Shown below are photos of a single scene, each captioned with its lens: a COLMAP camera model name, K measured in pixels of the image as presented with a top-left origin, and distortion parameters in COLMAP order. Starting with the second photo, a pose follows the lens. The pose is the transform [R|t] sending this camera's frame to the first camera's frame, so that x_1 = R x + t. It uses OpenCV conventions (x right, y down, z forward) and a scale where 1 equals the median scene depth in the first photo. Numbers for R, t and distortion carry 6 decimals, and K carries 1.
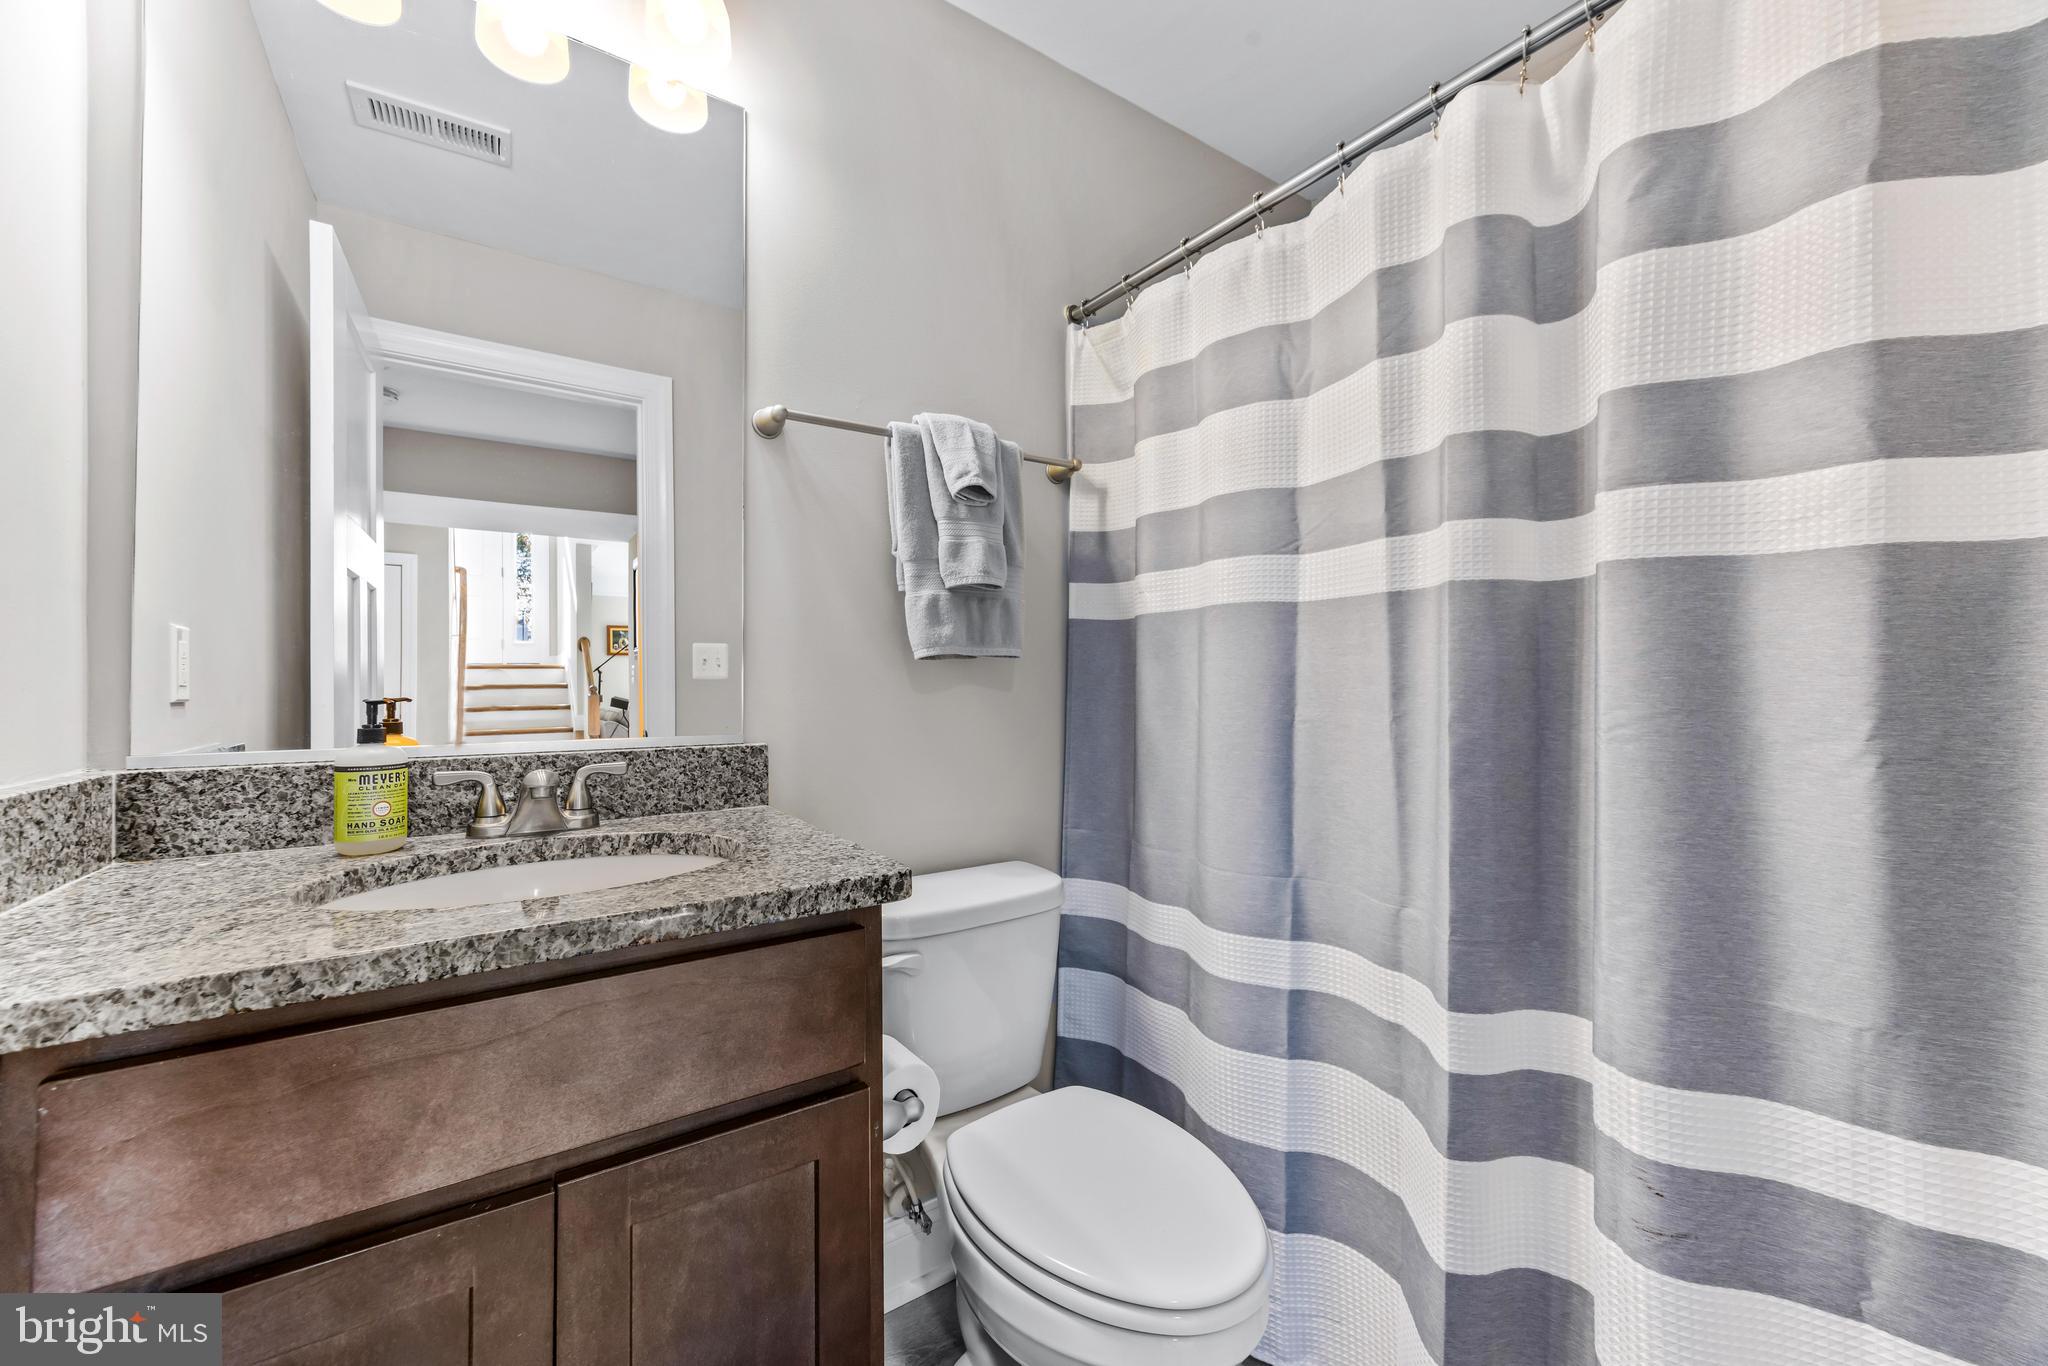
lens RADIAL K [[787.6, 0, 1019.2], [0, 787.6, 682.1], [0, 0, 1]] dist [0.000488, 0.000009]
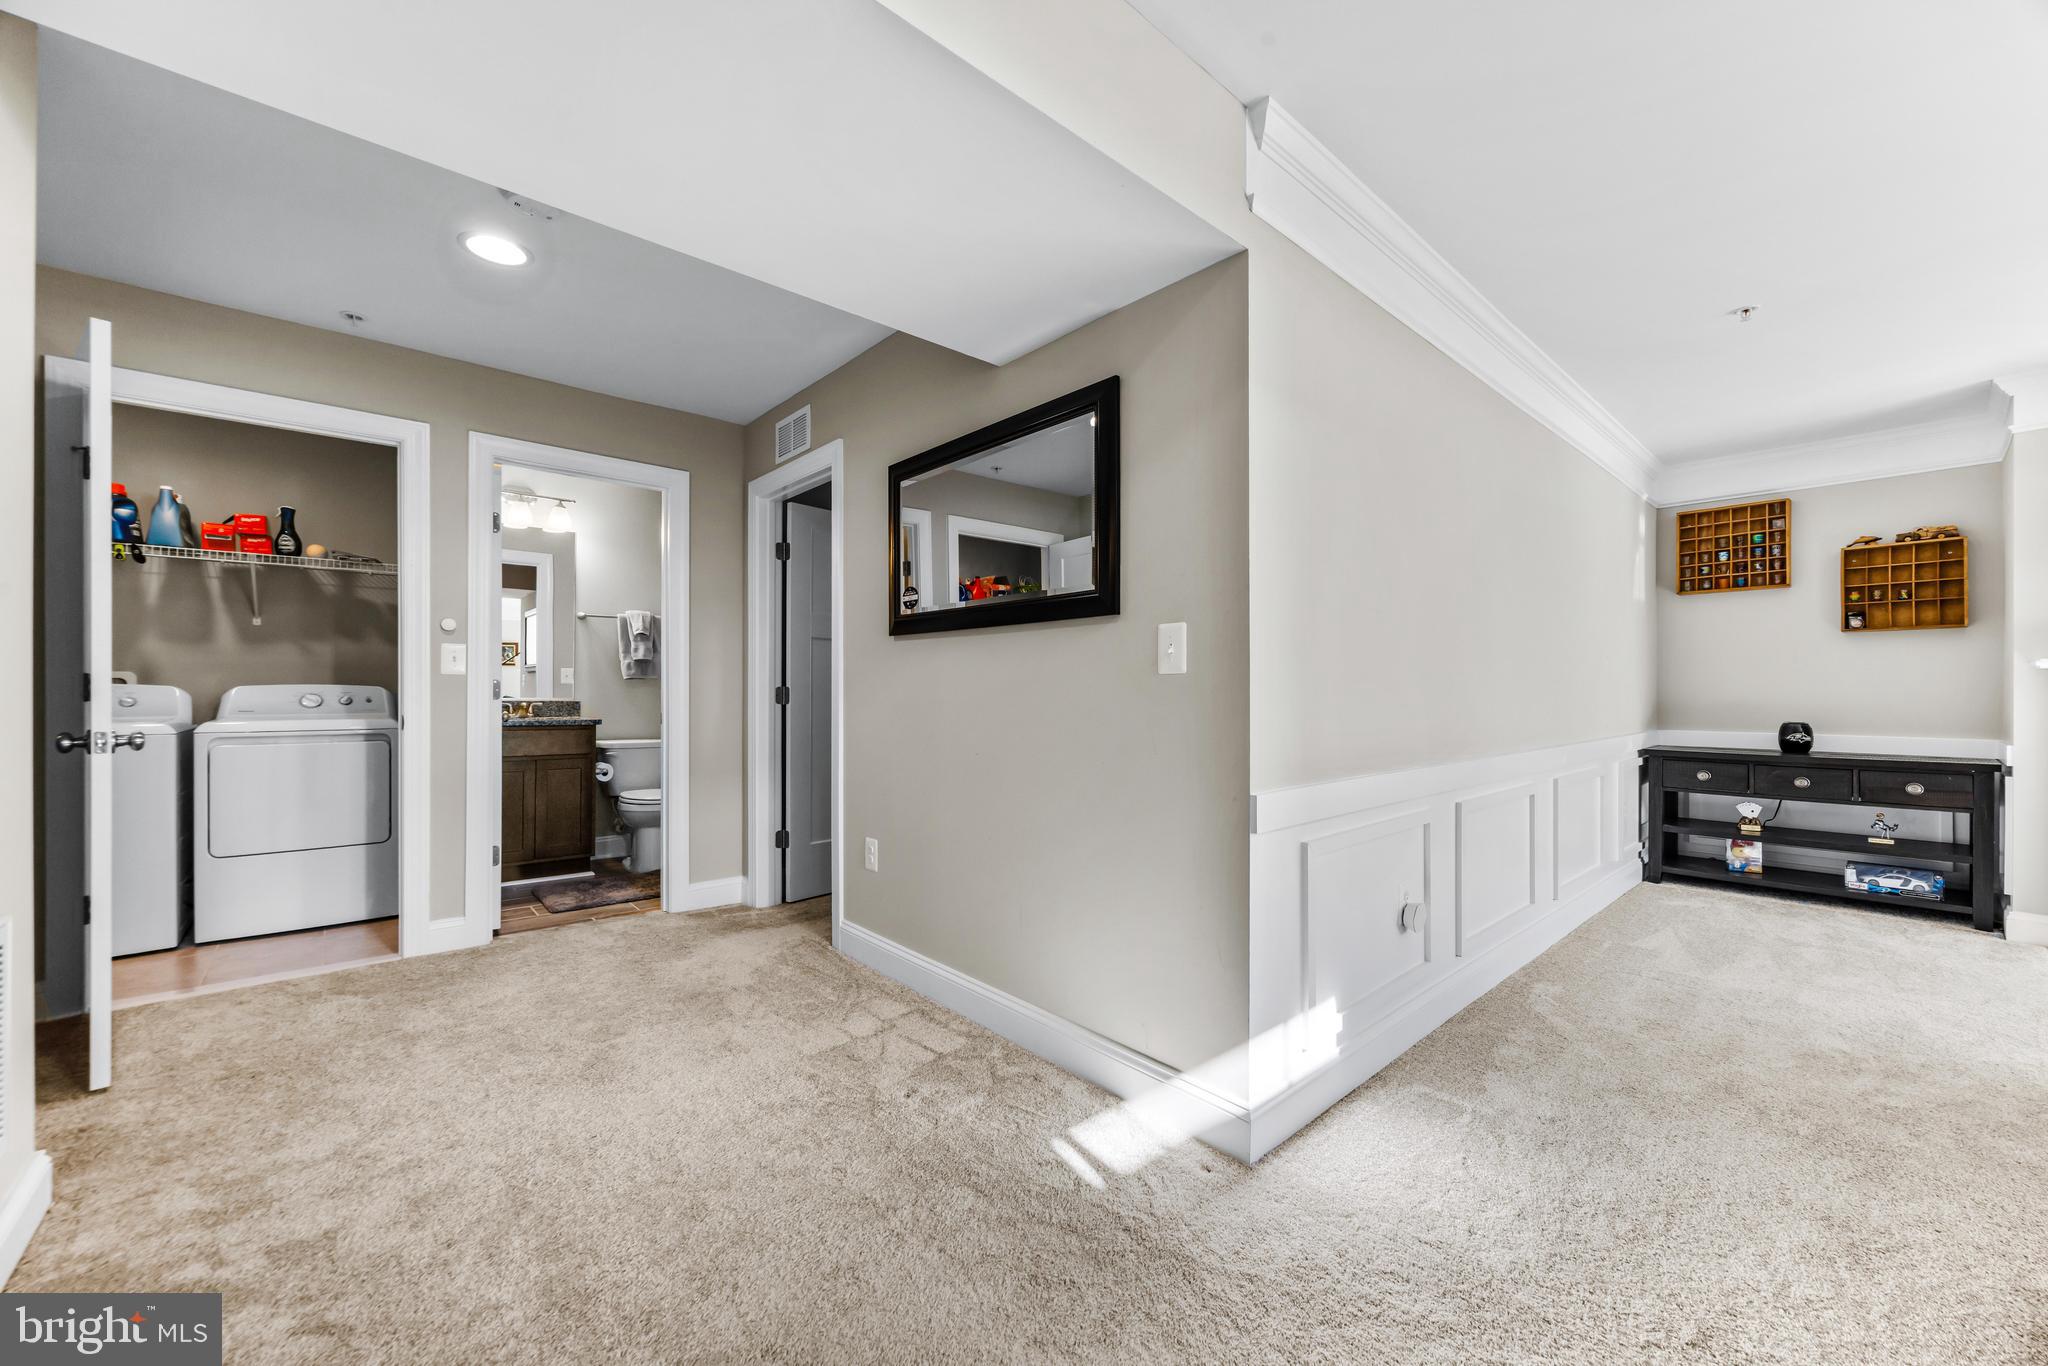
lens RADIAL K [[787.6, 0, 1030.4], [0, 787.6, 688.5], [0, 0, 1]] dist [0.000488, 0.000009]
pose [[0.989955, 0.009634, 0.141053, 1.247464], [-0.009481, 0.999954, -0.001759, 0.005012], [-0.141064, 0.000404, 0.990000, -2.961302]]
